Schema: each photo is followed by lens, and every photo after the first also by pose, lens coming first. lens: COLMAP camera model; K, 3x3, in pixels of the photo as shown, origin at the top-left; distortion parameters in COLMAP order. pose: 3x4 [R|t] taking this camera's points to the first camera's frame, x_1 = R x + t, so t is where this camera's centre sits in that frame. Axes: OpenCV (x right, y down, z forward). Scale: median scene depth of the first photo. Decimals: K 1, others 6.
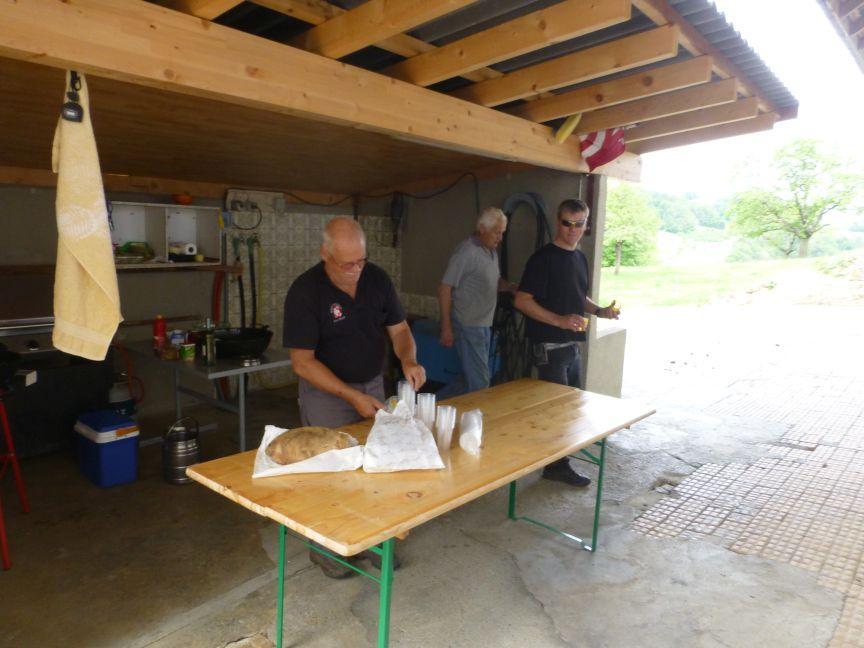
lens RADIAL K [[610.1, 0, 433.0], [0, 610.1, 322.2], [0, 0, 1]] dist [0.004339, 0.003424]
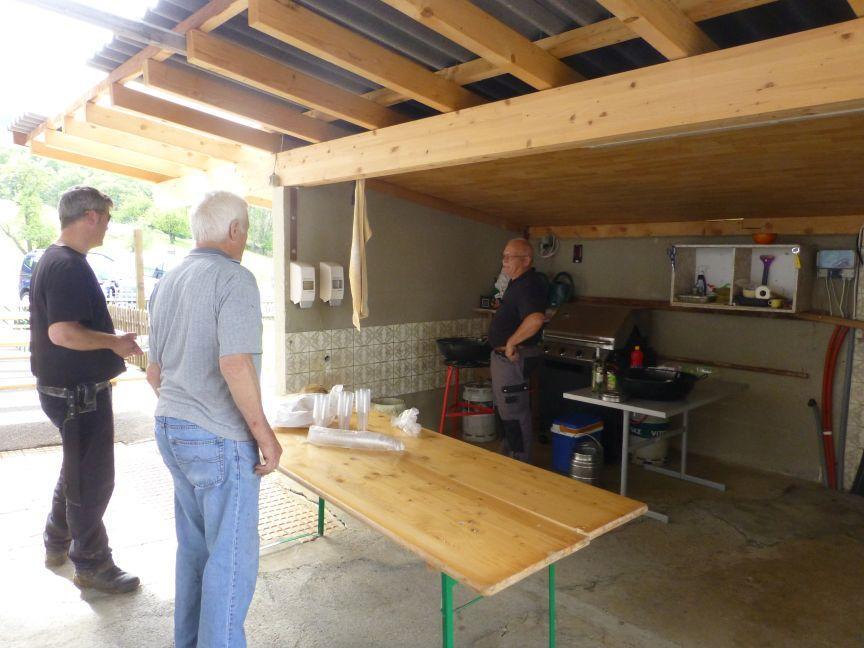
lens RADIAL K [[610.1, 0, 433.0], [0, 610.1, 324.4], [0, 0, 1]] dist [0.004339, 0.003424]
pose [[-0.143566, 0.064662, -0.987526, 0.629637], [-0.168802, 0.981640, 0.088817, -0.080863], [0.975138, 0.179448, -0.130015, 0.735736]]
